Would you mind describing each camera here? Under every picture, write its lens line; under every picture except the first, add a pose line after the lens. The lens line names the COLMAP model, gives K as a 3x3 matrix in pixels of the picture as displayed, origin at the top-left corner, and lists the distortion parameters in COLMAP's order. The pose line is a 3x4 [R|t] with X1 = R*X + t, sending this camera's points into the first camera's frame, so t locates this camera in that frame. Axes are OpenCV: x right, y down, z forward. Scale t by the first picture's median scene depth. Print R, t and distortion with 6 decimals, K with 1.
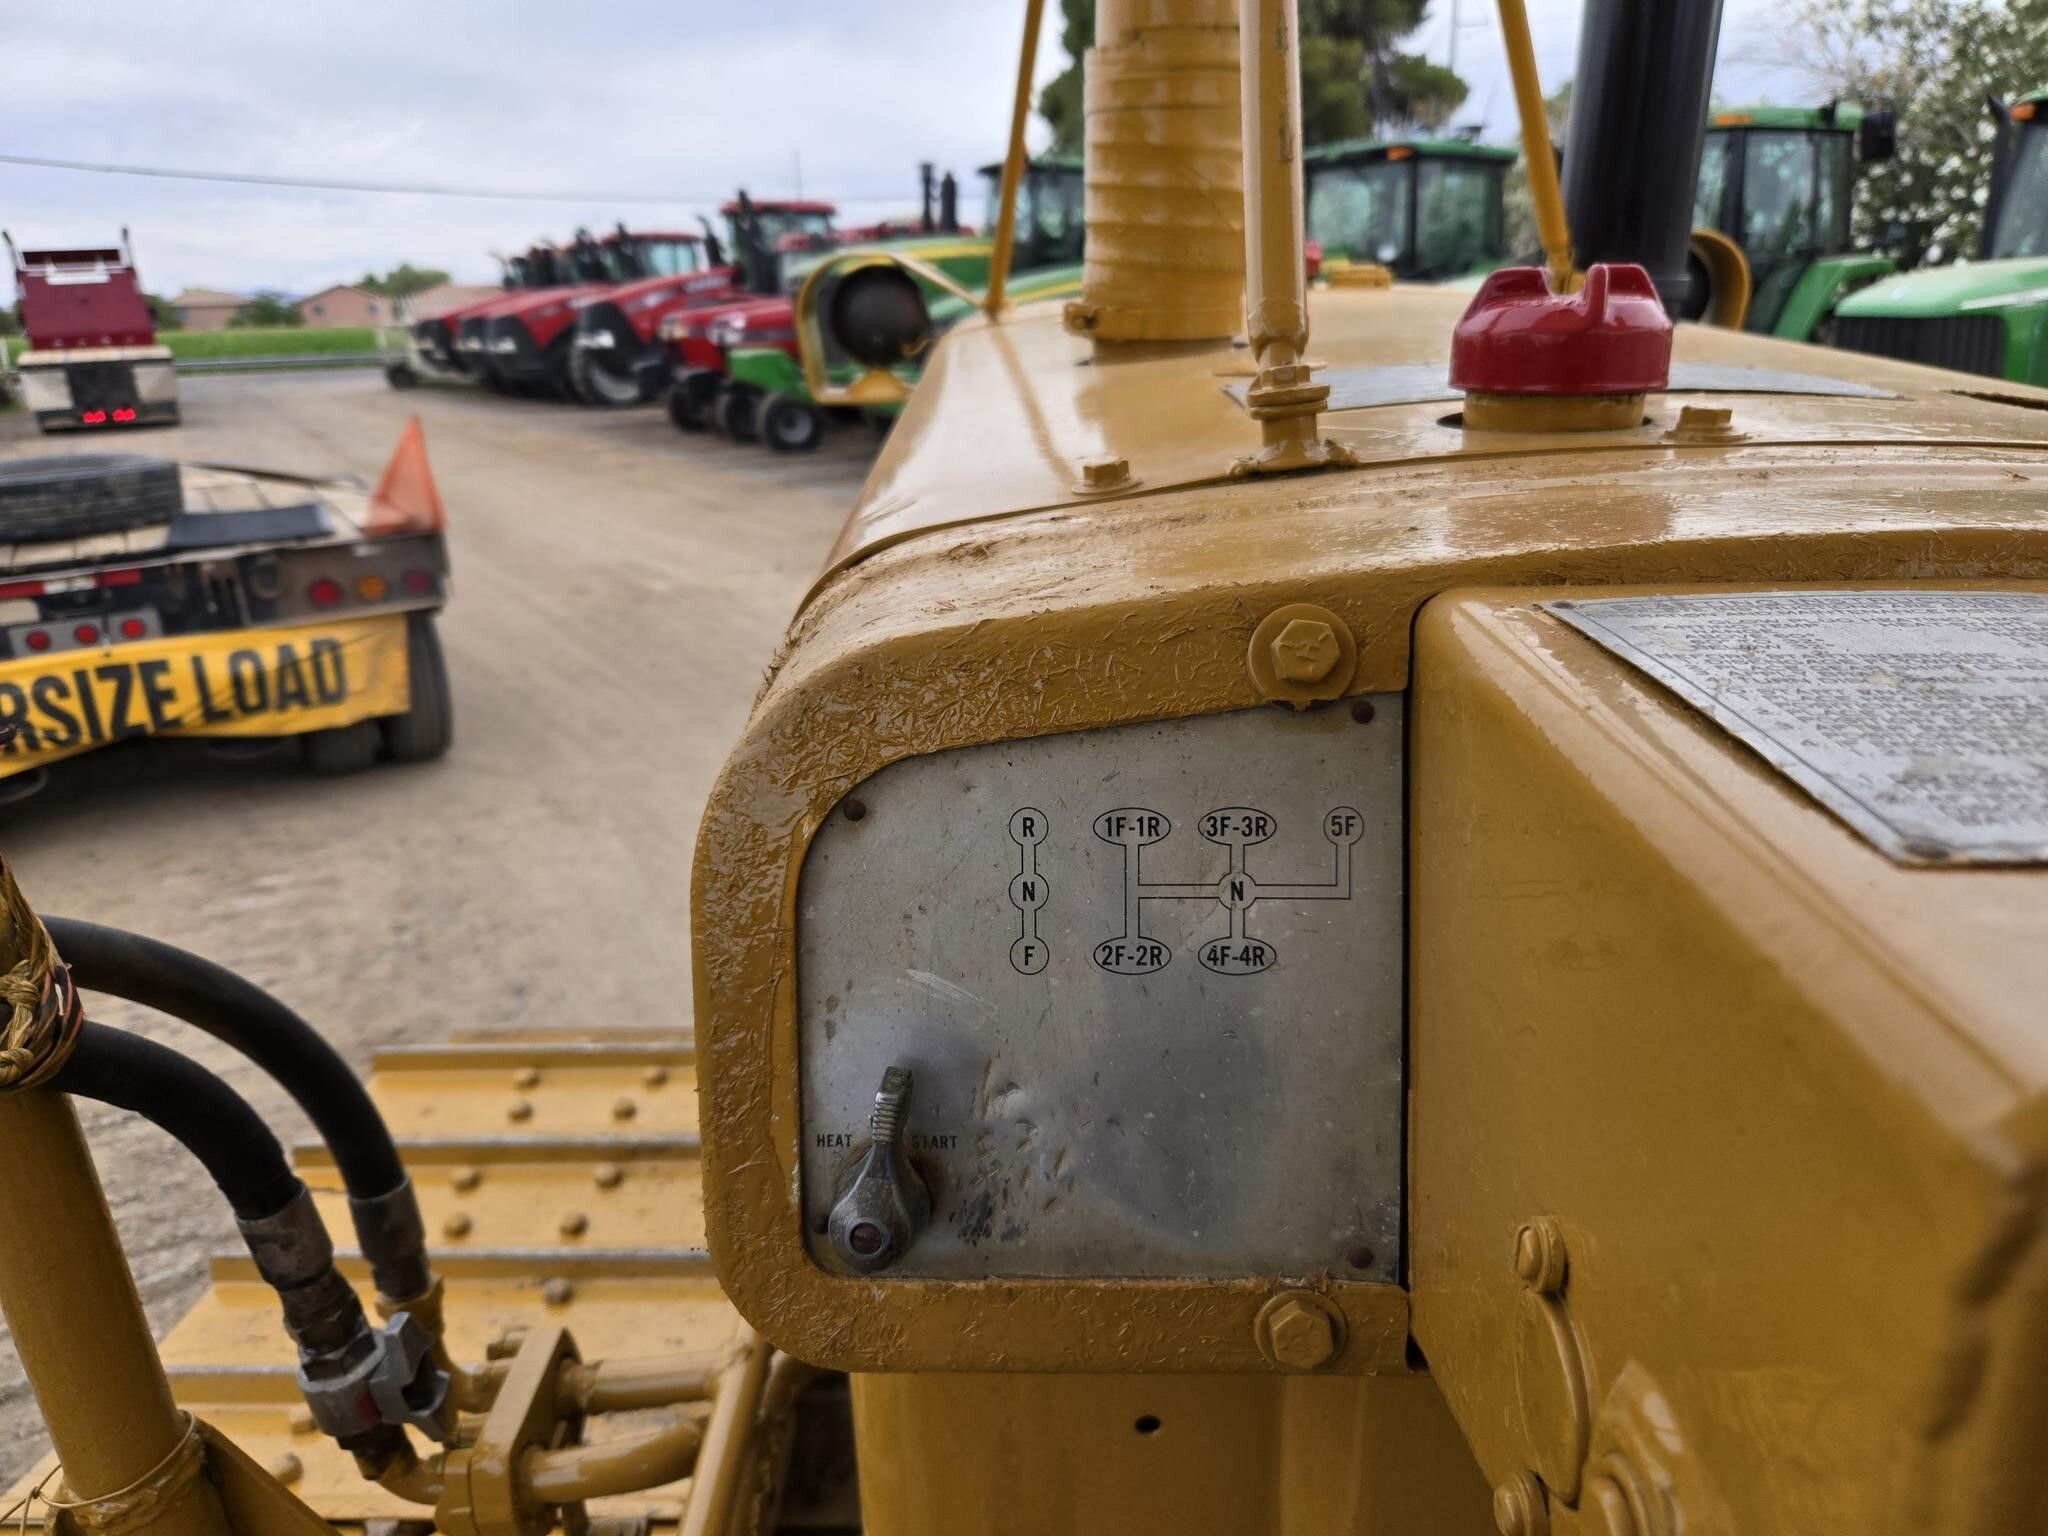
lens RADIAL K [[1414.1, 0, 1016.4], [0, 1414.1, 780.4], [0, 0, 1]] dist [0.039515, -0.038049]
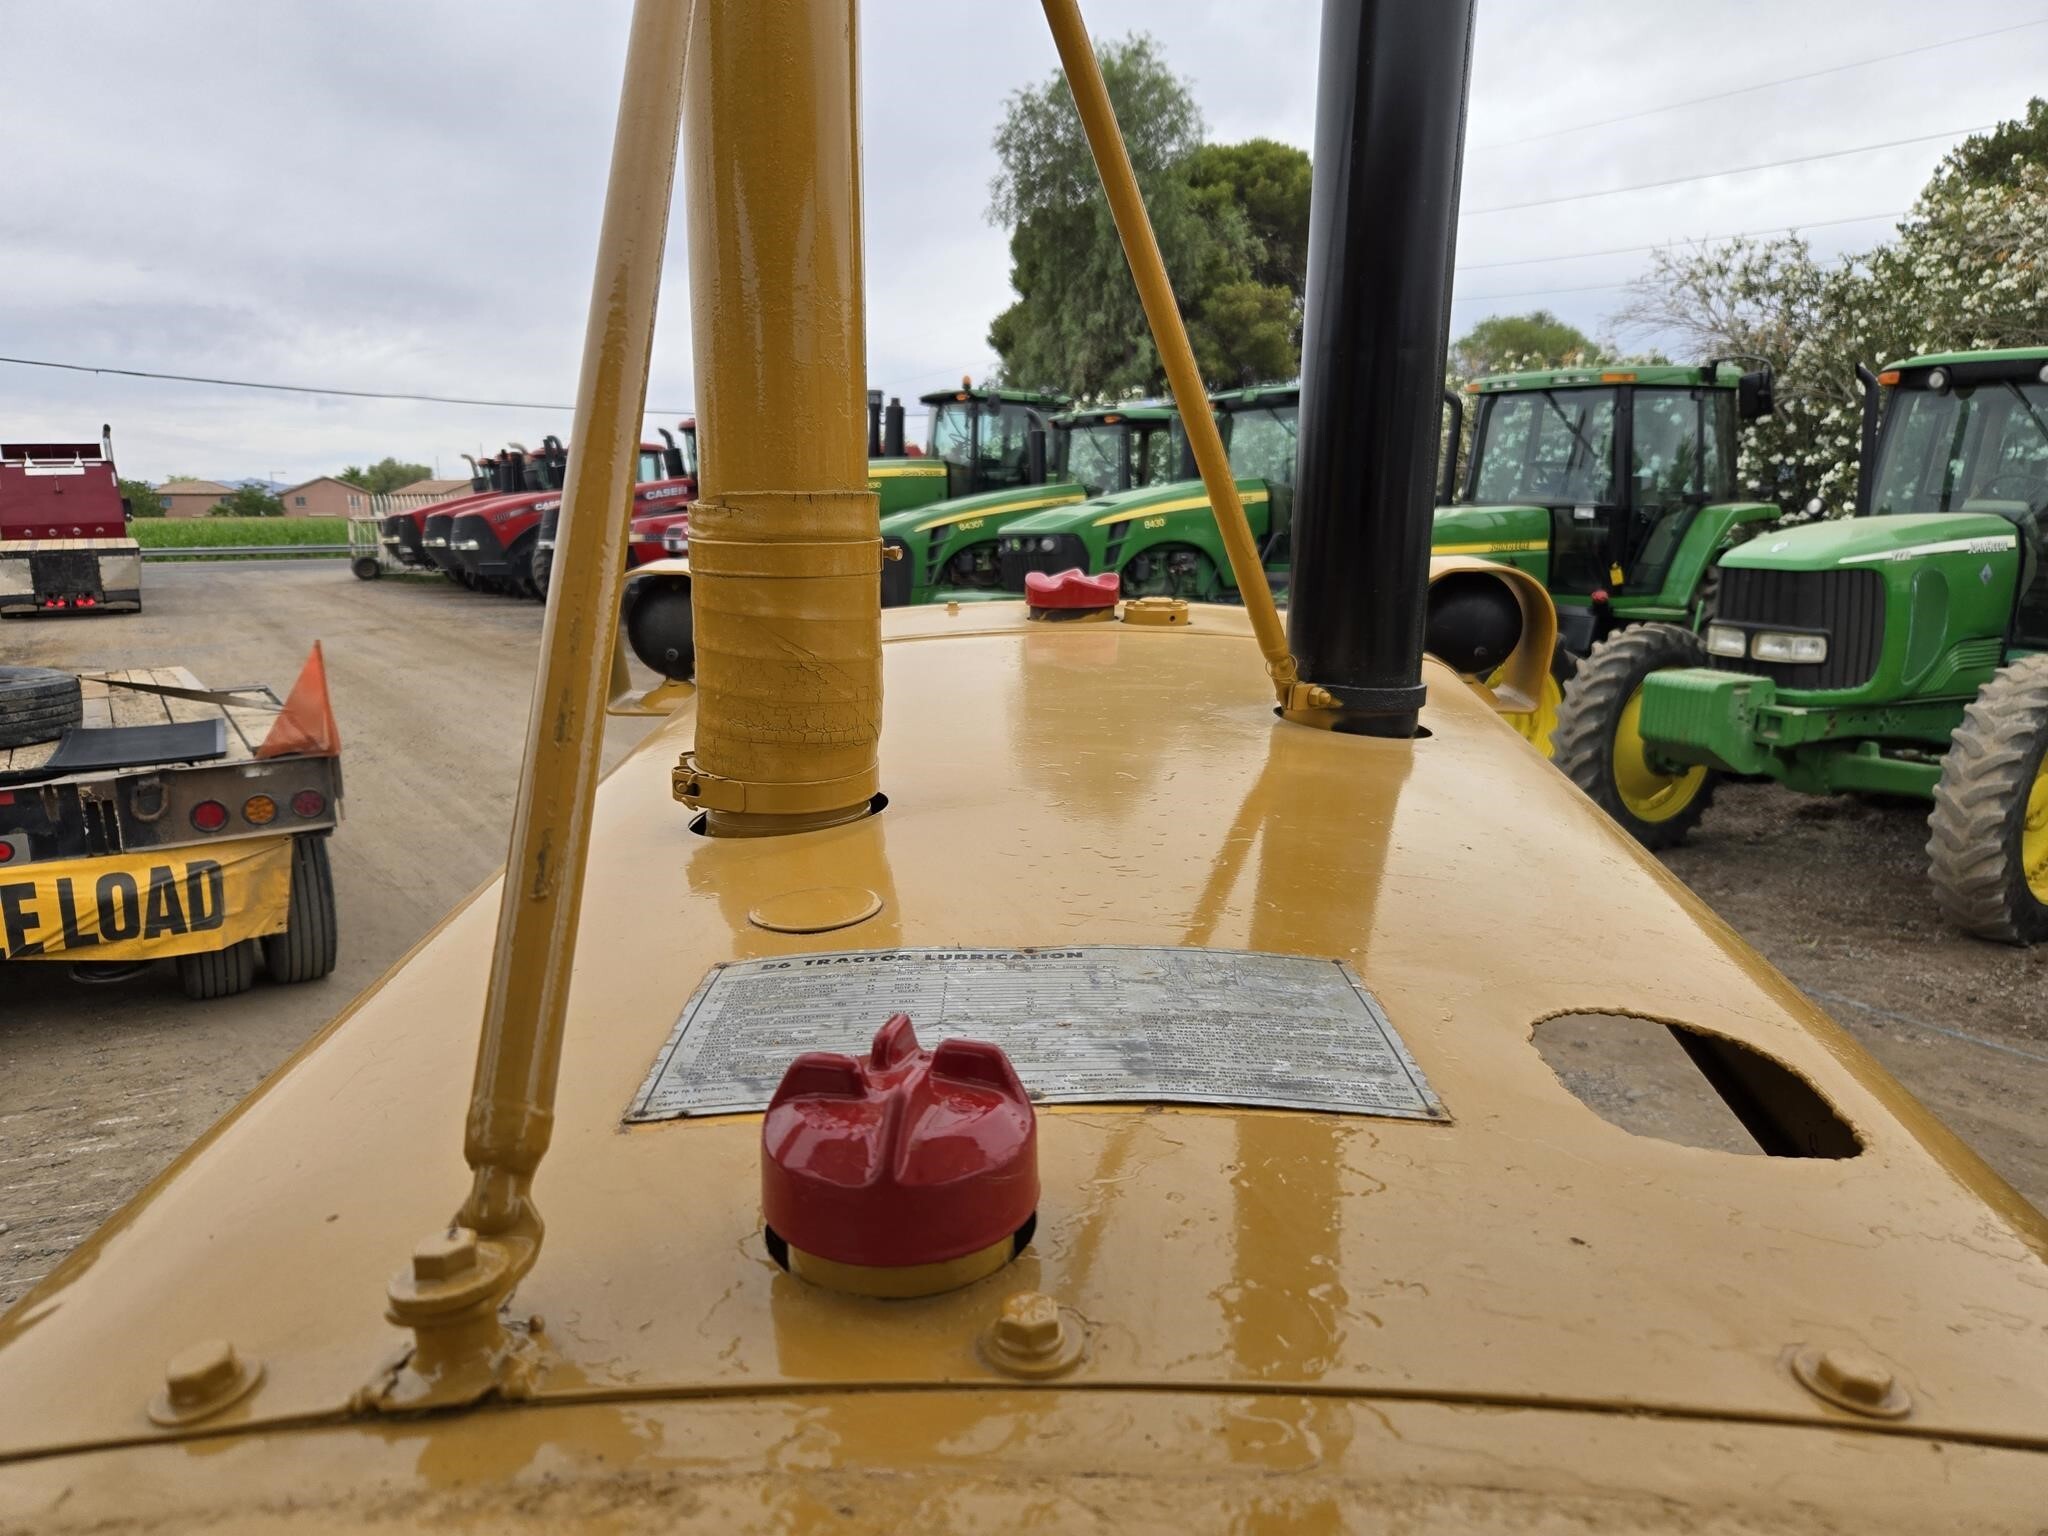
lens RADIAL K [[1390.6, 0, 993.7], [0, 1390.6, 762.0], [0, 0, 1]] dist [0.059157, -0.052738]
pose [[0.999682, 0.017594, 0.018072, 0.038685], [-0.014820, 0.989524, -0.143603, -0.037198], [-0.020409, 0.143290, 0.989470, 0.022035]]
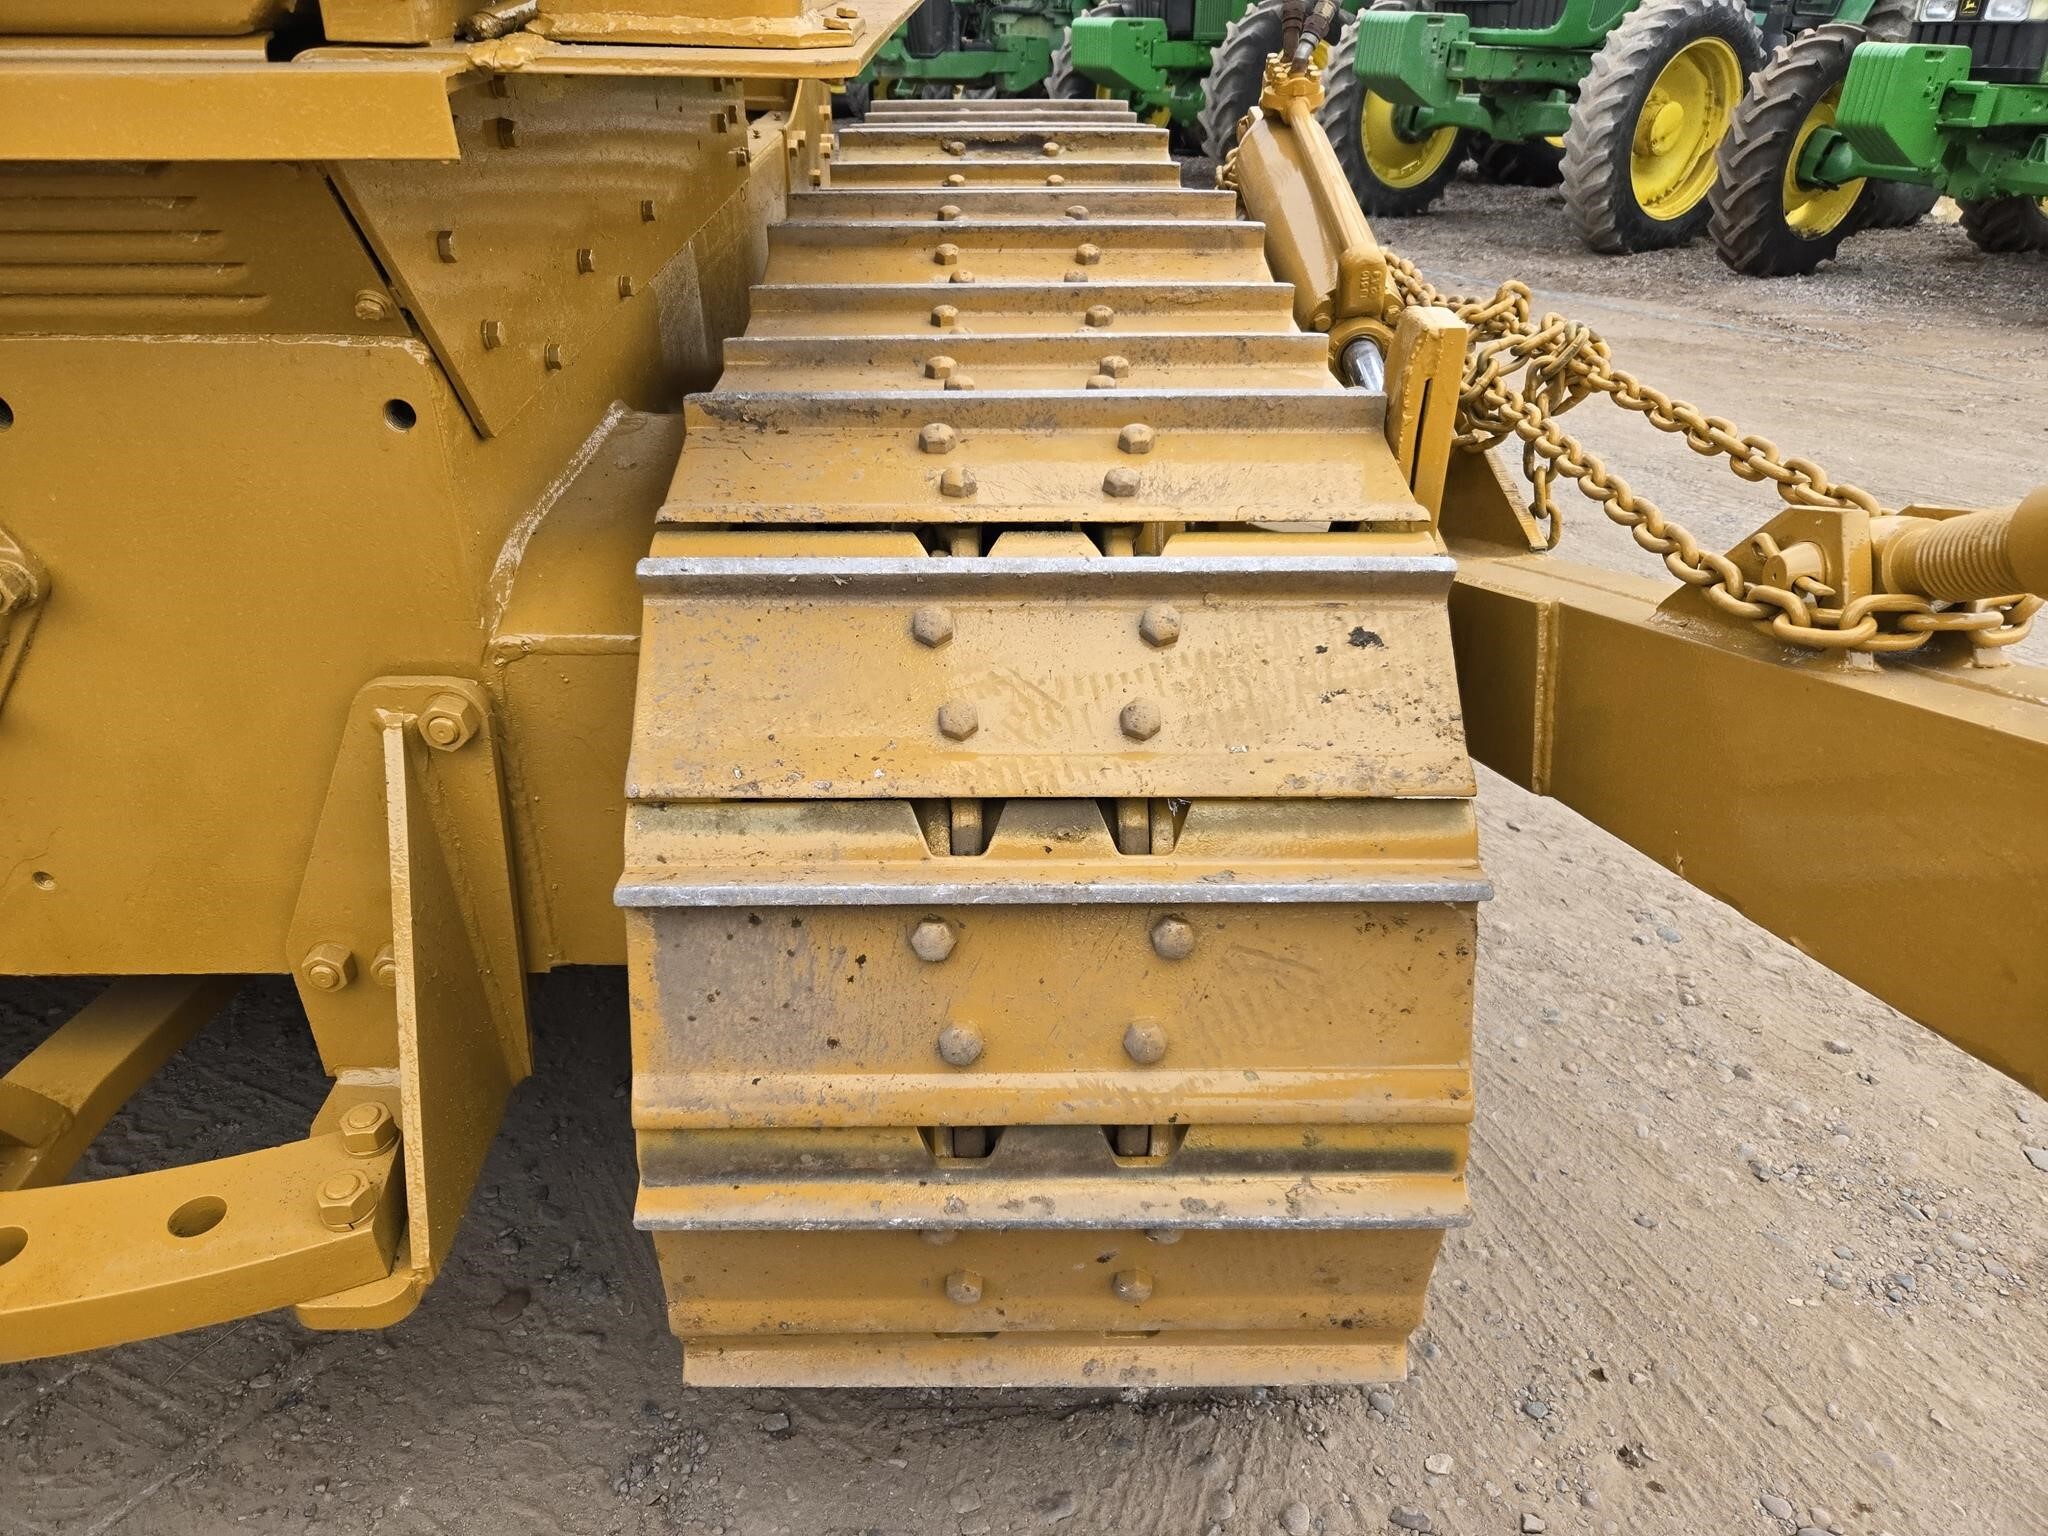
lens RADIAL K [[1370.6, 0, 1004.6], [0, 1370.6, 773.0], [0, 0, 1]] dist [0.075979, -0.058955]
pose [[0.998766, 0.016245, 0.046933, 0.215375], [-0.023927, 0.985482, 0.168088, 0.230022], [-0.043521, -0.169003, 0.984654, -0.286940]]
